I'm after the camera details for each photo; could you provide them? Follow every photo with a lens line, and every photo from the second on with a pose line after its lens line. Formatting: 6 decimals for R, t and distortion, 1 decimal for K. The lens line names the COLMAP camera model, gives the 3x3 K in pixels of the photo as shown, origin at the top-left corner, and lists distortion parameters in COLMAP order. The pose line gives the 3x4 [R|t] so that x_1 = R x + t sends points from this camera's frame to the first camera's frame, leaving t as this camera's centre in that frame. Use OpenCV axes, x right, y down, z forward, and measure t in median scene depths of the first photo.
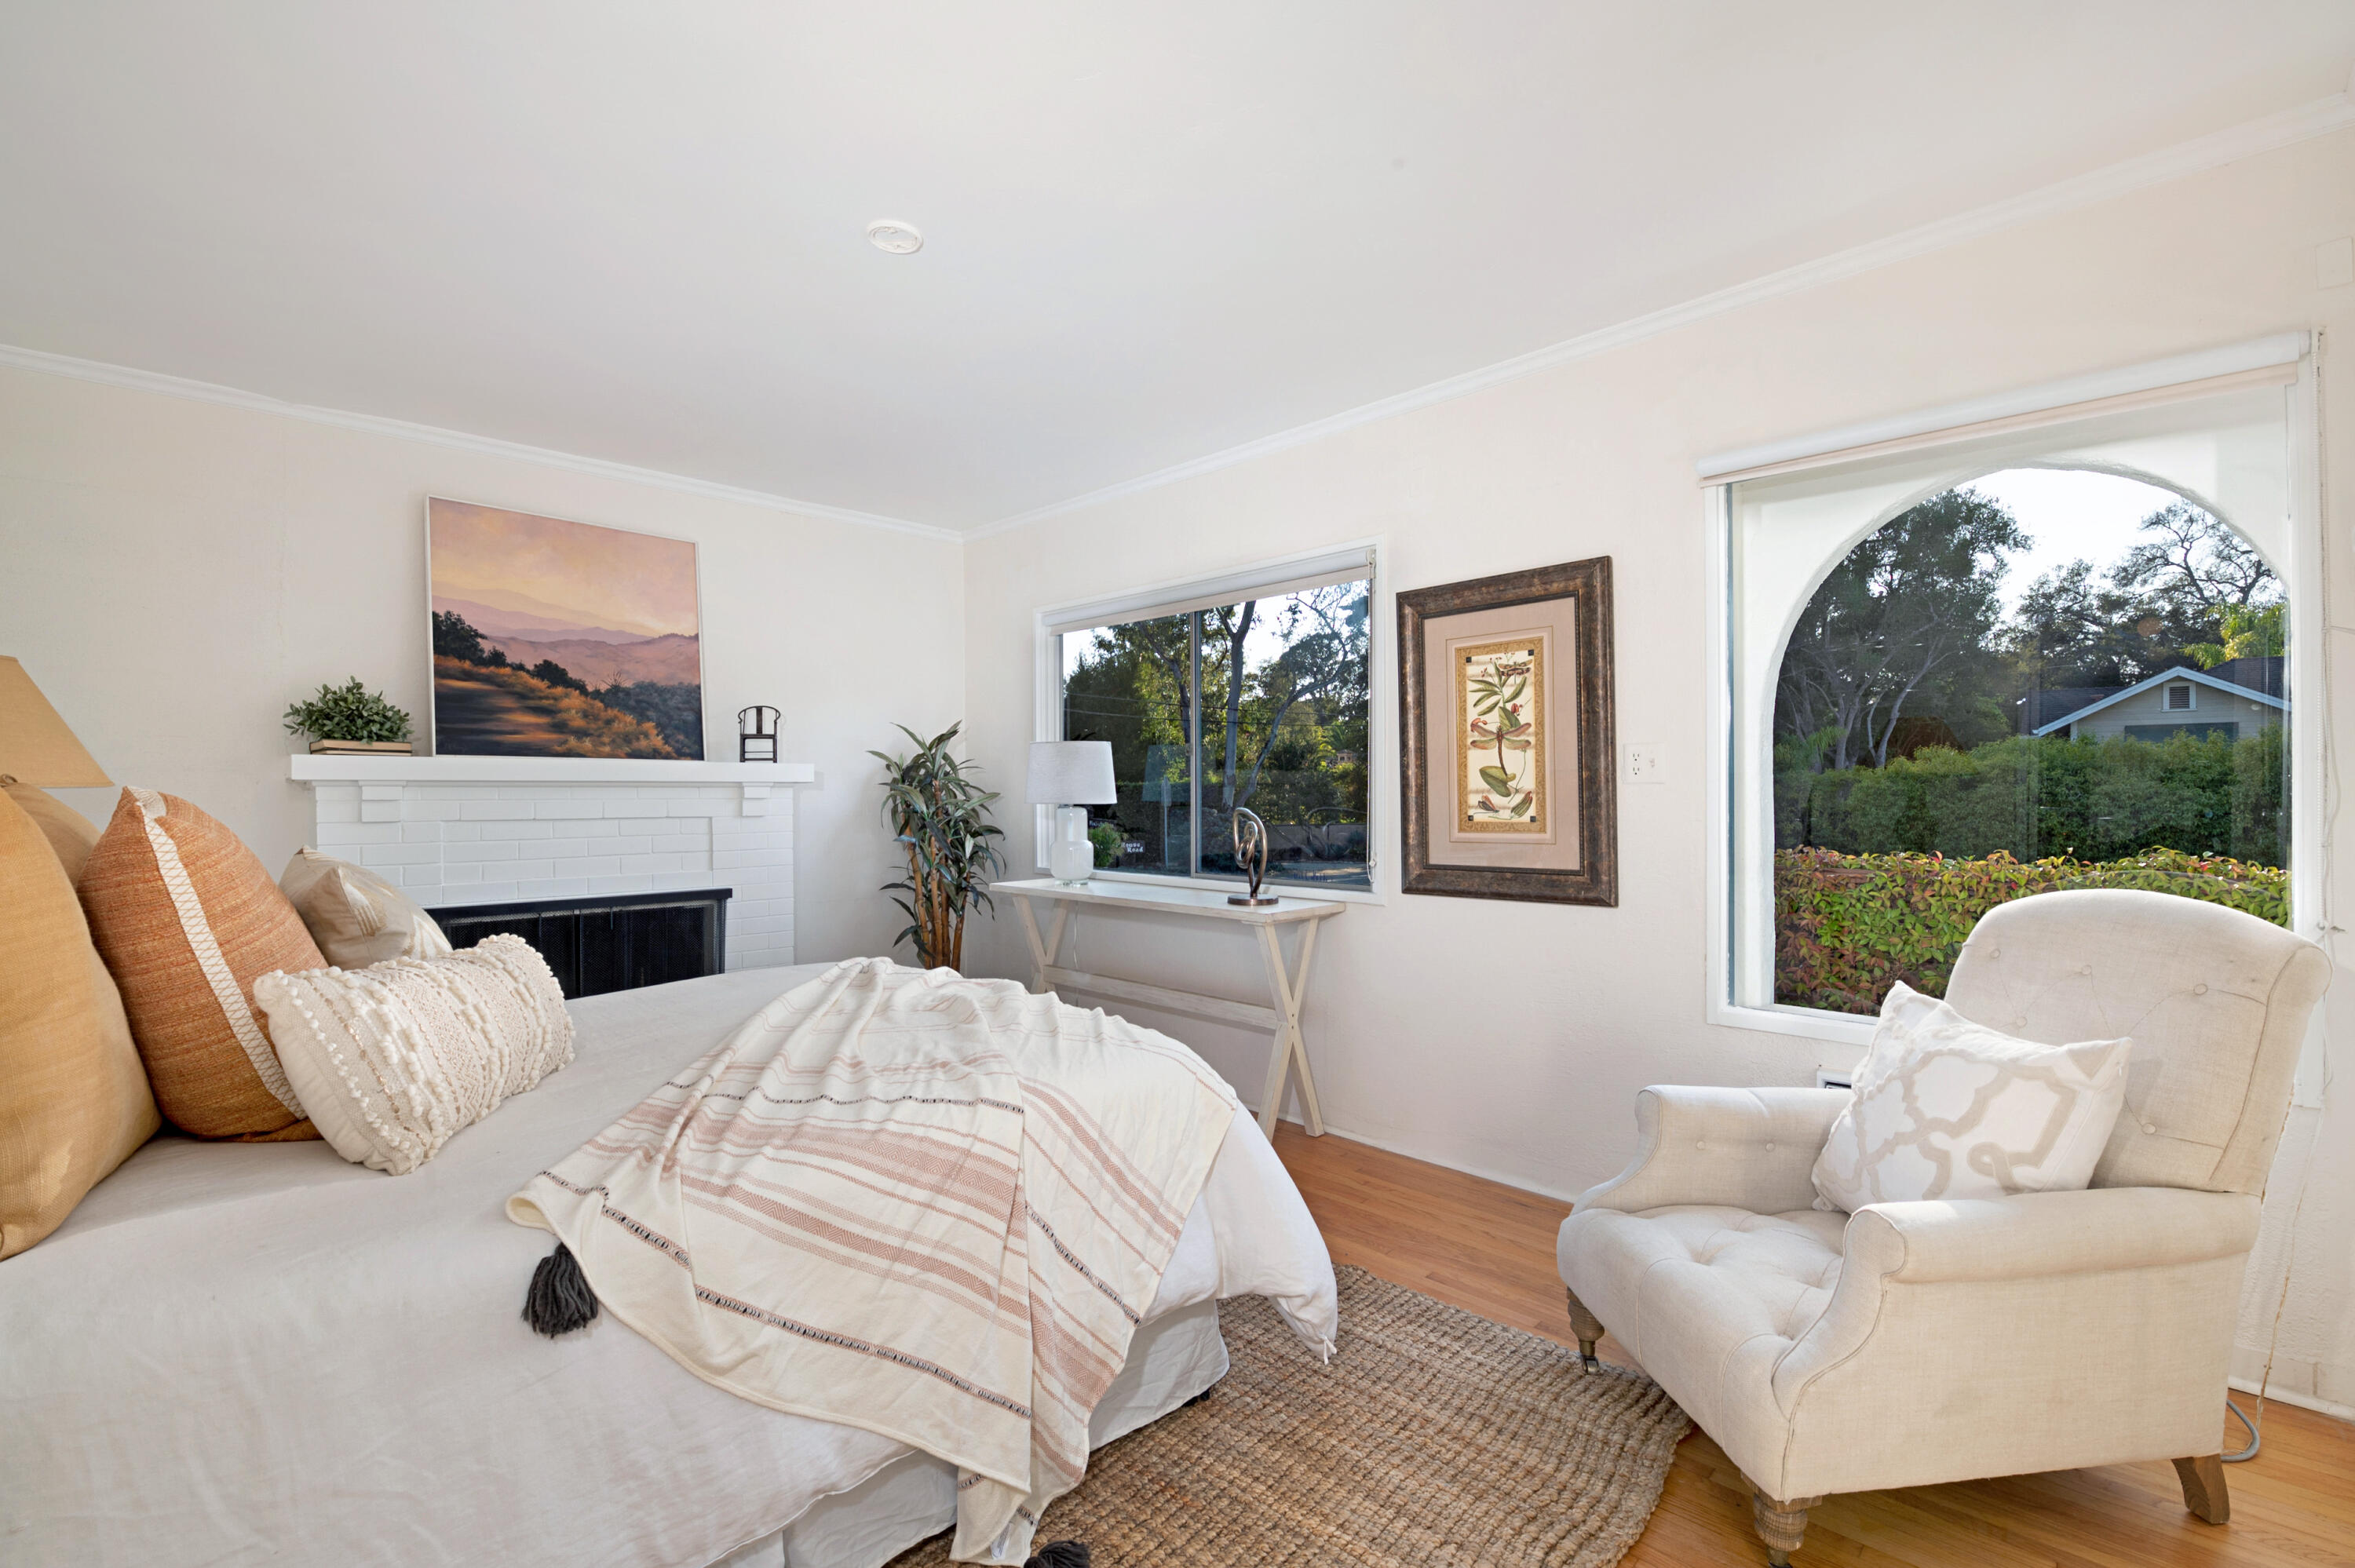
lens RADIAL K [[1017.5, 0, 1180.6], [0, 1017.5, 806.4], [0, 0, 1]] dist [-0.021001, -0.001626]
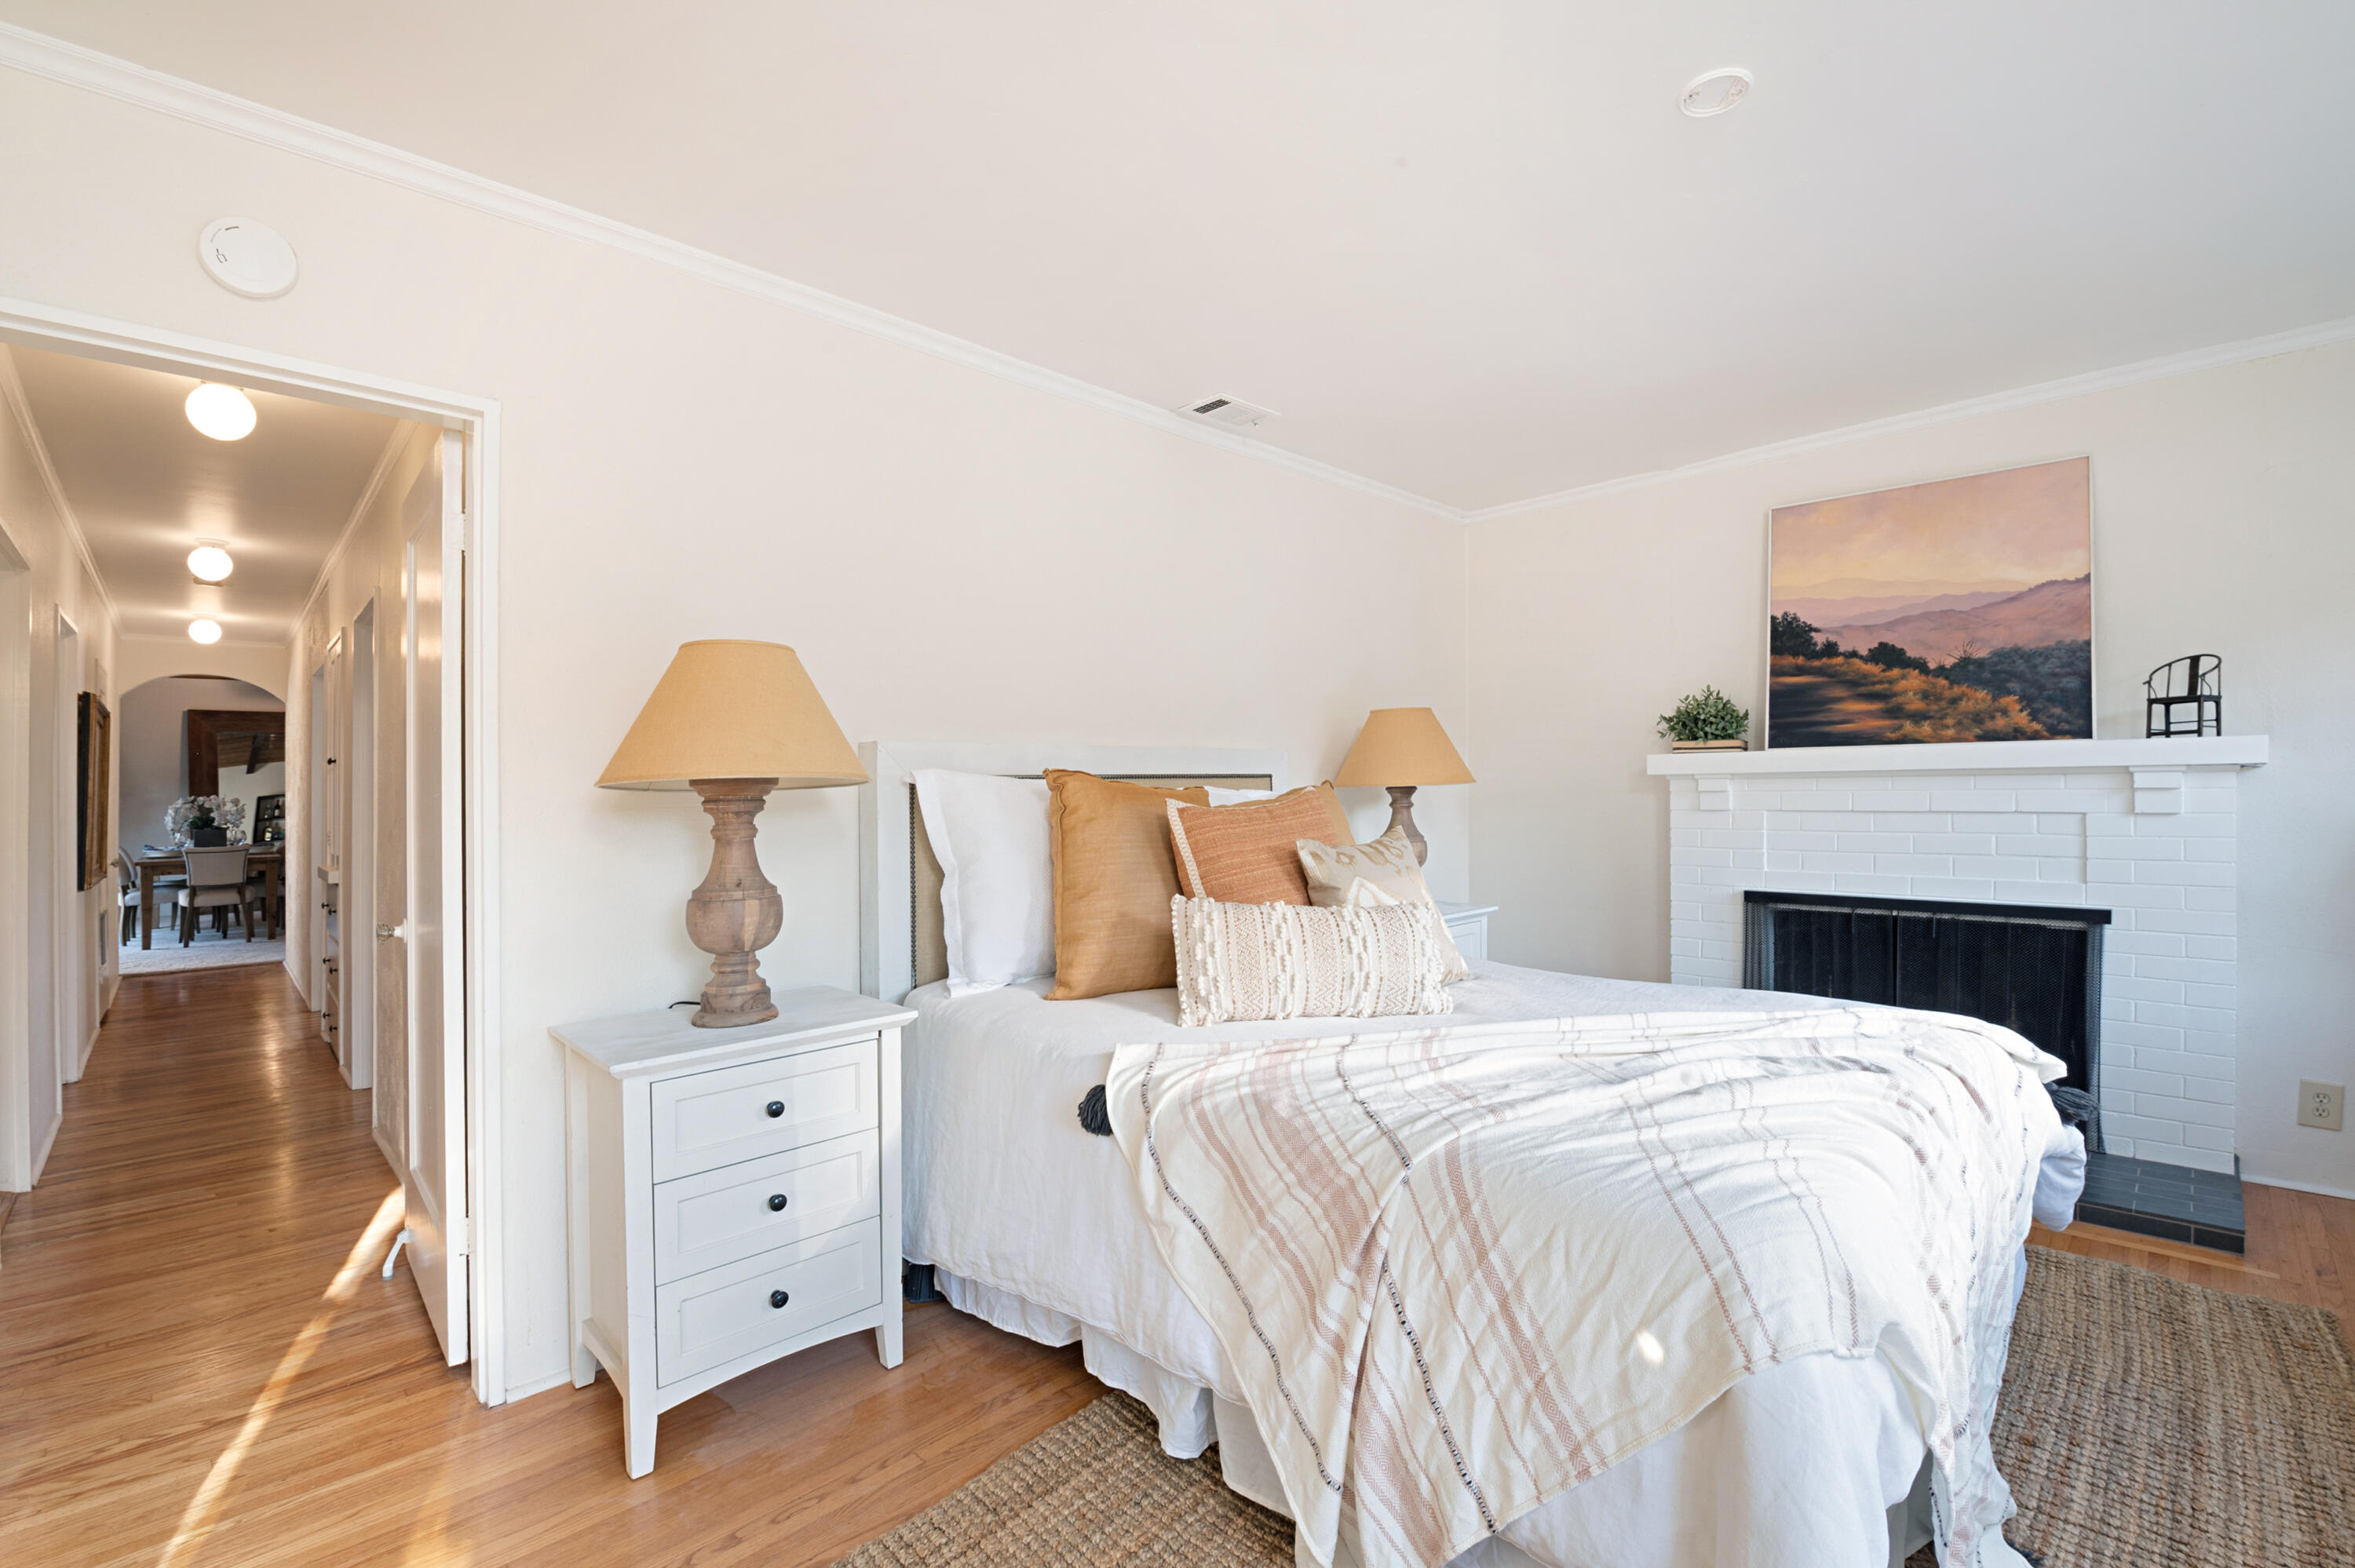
lens RADIAL K [[1017.5, 0, 1179.0], [0, 1017.5, 781.9], [0, 0, 1]] dist [-0.021001, -0.001626]
pose [[-0.033153, -0.002462, -0.999447, 0.324479], [0.000514, 0.999997, -0.002480, -0.012137], [0.999450, -0.000596, -0.033152, 0.363660]]
